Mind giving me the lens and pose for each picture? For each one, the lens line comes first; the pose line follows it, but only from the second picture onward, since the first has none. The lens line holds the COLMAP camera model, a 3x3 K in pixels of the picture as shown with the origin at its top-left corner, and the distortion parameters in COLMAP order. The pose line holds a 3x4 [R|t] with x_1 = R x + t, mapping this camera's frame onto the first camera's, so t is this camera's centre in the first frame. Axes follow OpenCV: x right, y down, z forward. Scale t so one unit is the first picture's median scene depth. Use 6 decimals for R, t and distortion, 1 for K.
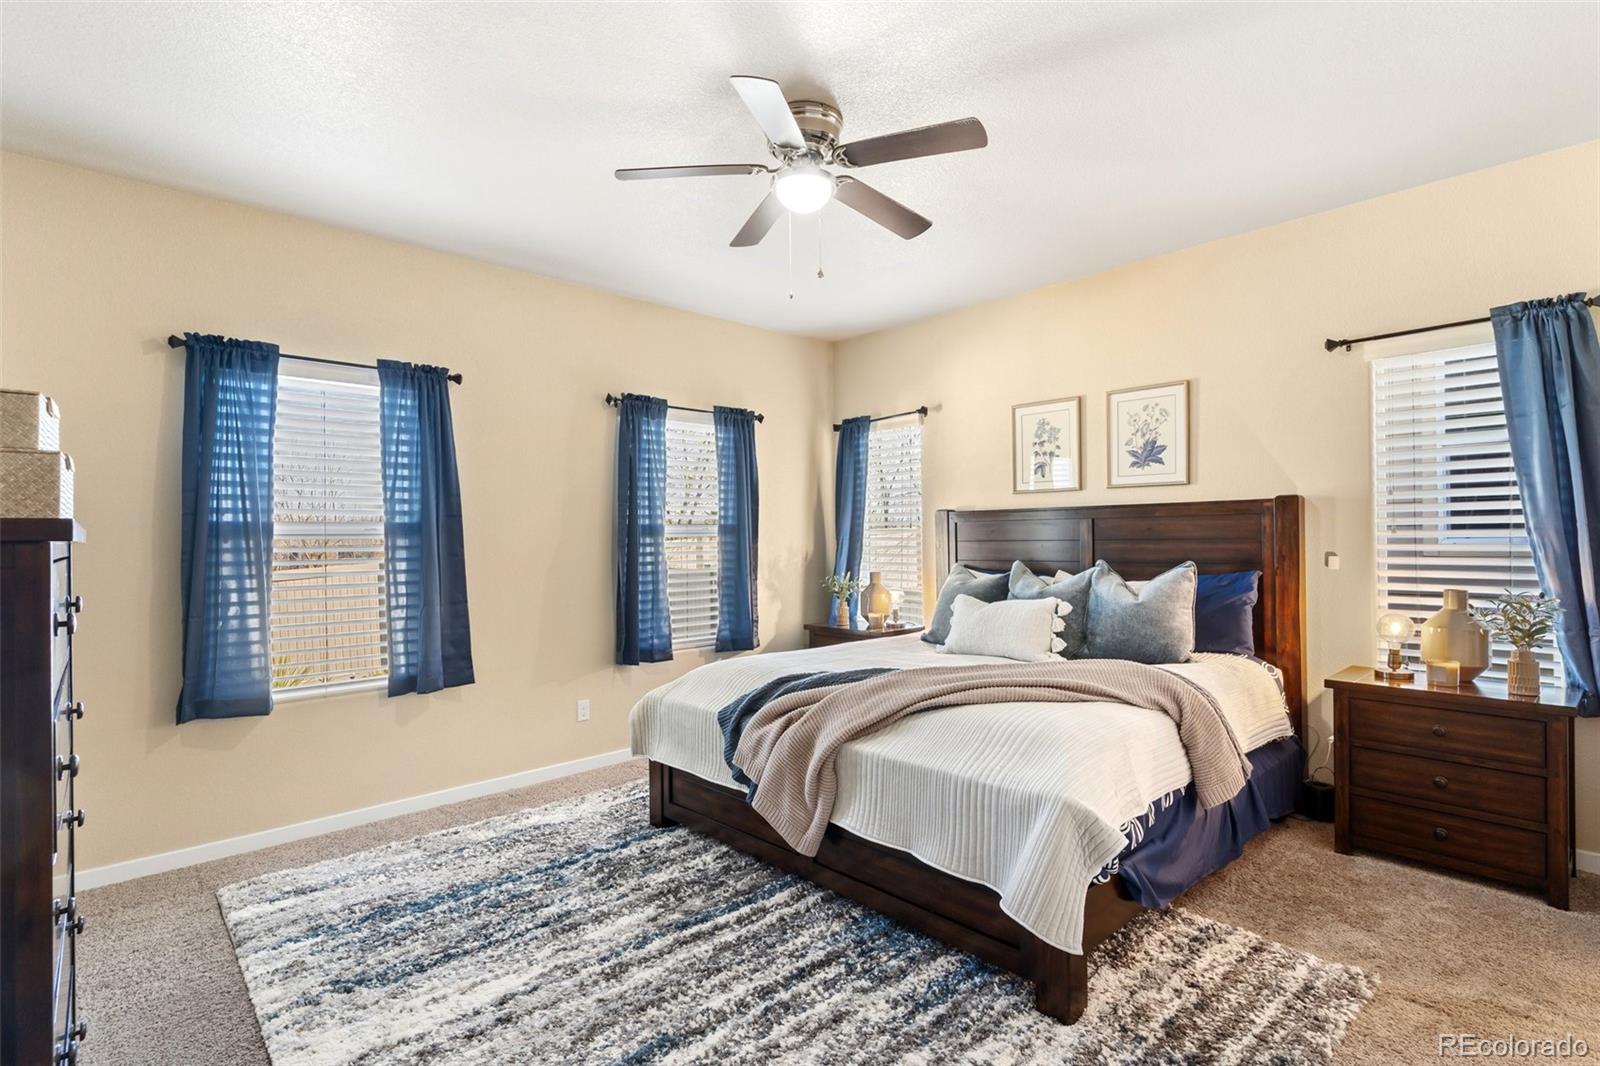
lens RADIAL K [[763.7, 0, 797.7], [0, 763.7, 530.9], [0, 0, 1]] dist [0.001677, 0.000034]
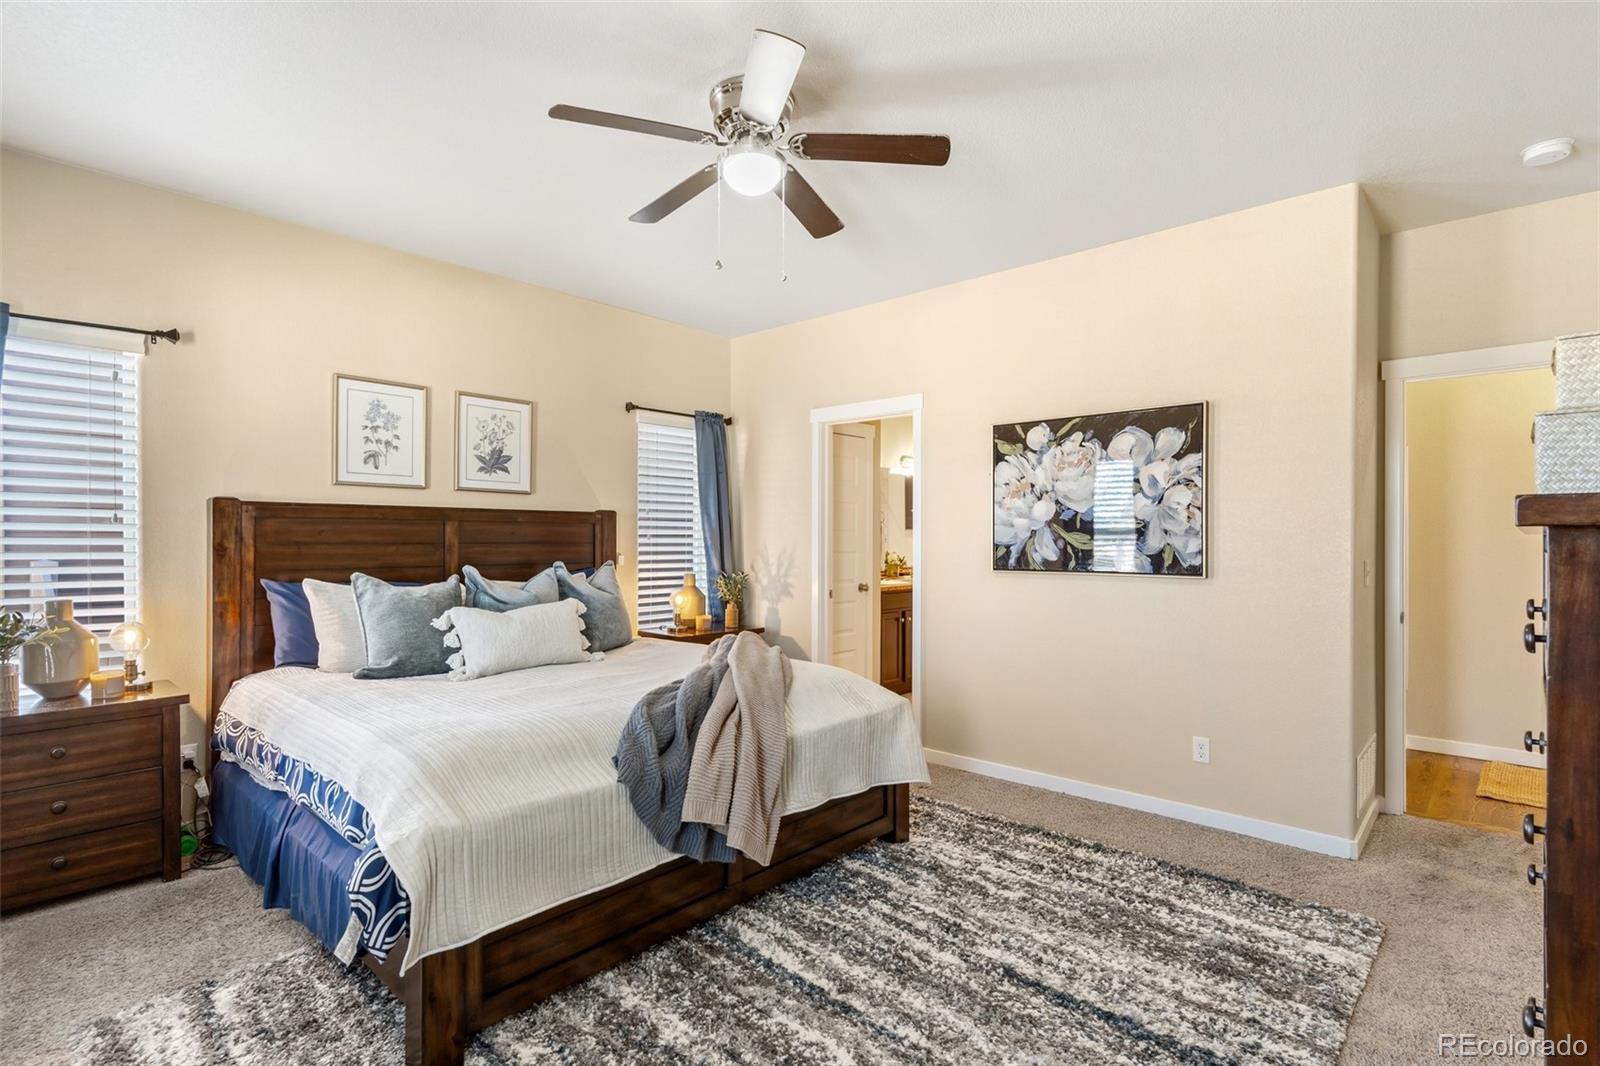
lens RADIAL K [[763.7, 0, 797.7], [0, 763.7, 530.9], [0, 0, 1]] dist [0.001677, 0.000034]
pose [[-0.063788, 0.020655, 0.997750, -0.620871], [-0.013643, 0.999674, -0.021568, 0.011900], [-0.997870, -0.014988, -0.063486, 0.657668]]
